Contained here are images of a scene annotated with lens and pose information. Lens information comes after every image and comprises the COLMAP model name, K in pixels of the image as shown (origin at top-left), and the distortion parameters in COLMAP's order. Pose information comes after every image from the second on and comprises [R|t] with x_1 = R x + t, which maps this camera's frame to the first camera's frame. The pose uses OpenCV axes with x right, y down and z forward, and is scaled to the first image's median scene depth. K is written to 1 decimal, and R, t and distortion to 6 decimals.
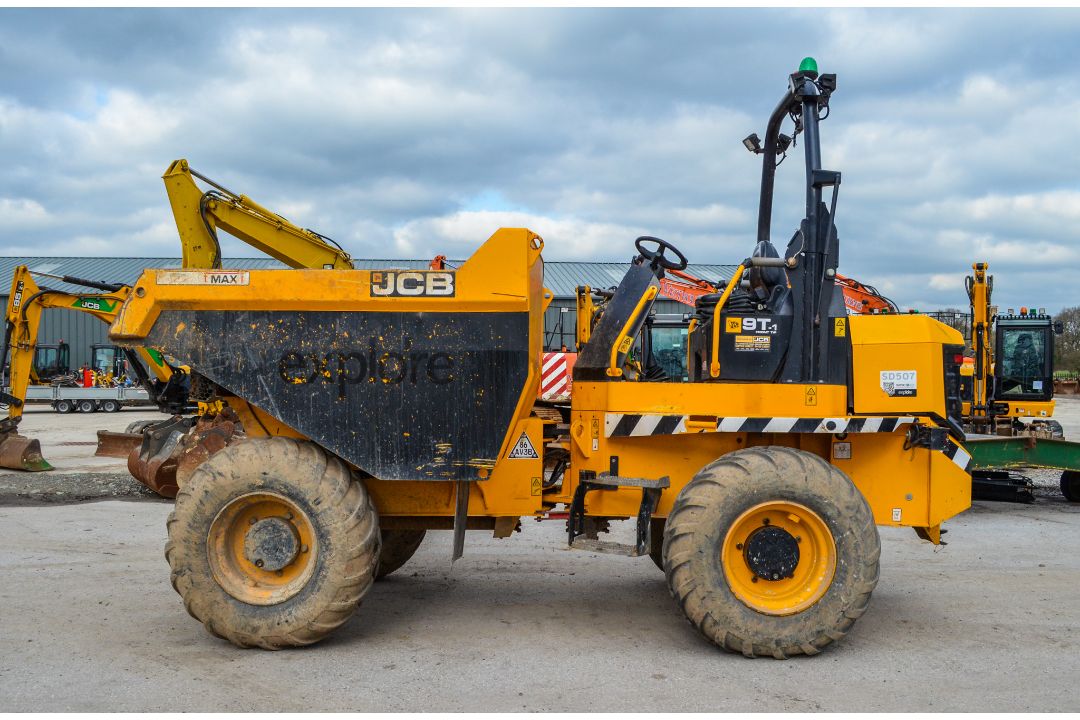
lens RADIAL K [[935.6, 0, 500.4], [0, 935.6, 392.5], [0, 0, 1]] dist [-0.079442, -0.001598]
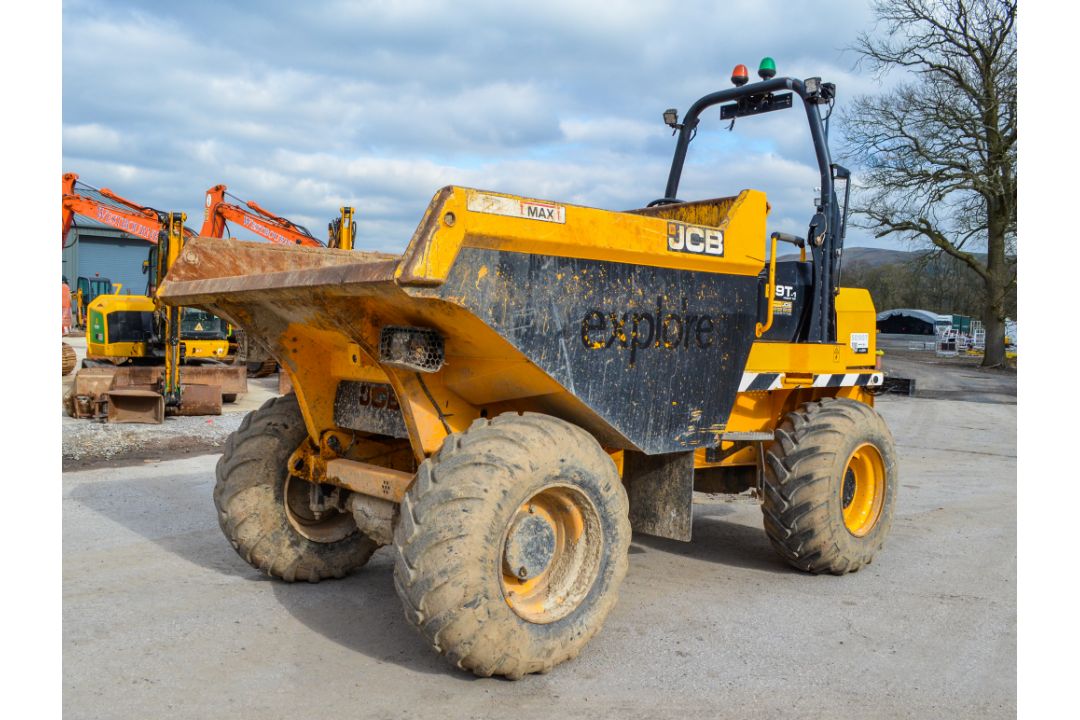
lens RADIAL K [[935.6, 0, 500.4], [0, 935.6, 392.5], [0, 0, 1]] dist [-0.079442, -0.001598]
pose [[0.712698, -0.041785, 0.700226, -0.859880], [-0.011787, 0.997370, 0.071513, -0.029135], [-0.701372, -0.059220, 0.710331, 0.467266]]
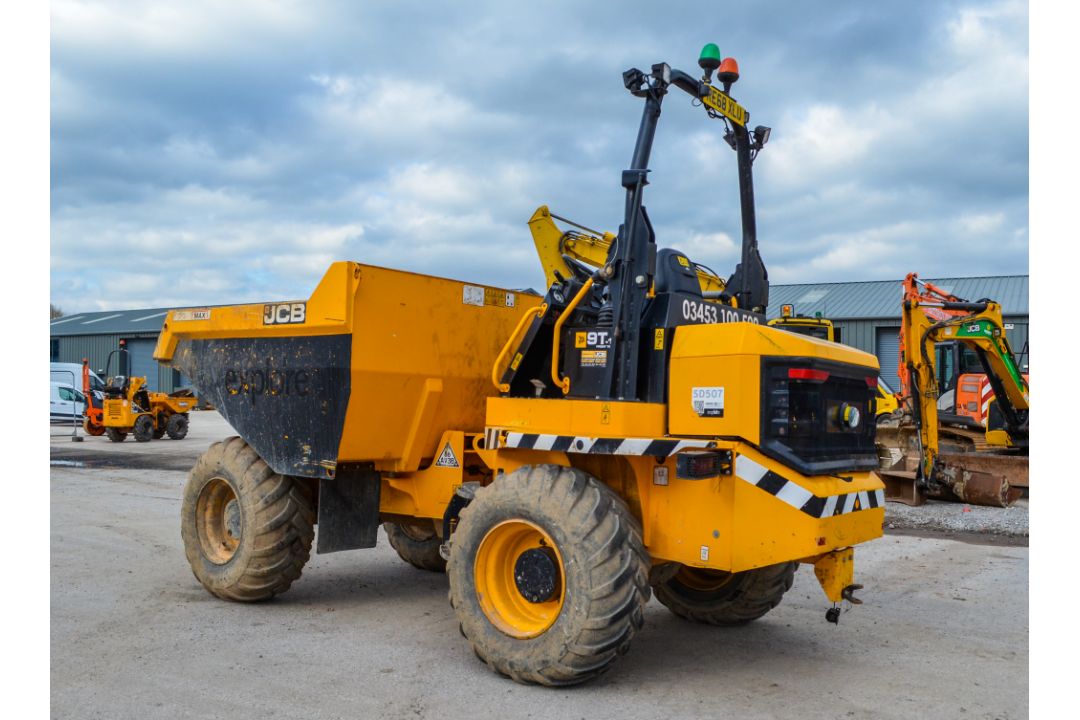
lens RADIAL K [[904.9, 0, 534.1], [0, 904.9, 389.3], [0, 0, 1]] dist [-0.073984, 0.000307]
pose [[0.818421, 0.006932, -0.574577, 0.833948], [-0.023344, 0.999503, -0.021192, 0.000020], [0.574145, 0.030757, 0.818176, 0.222811]]
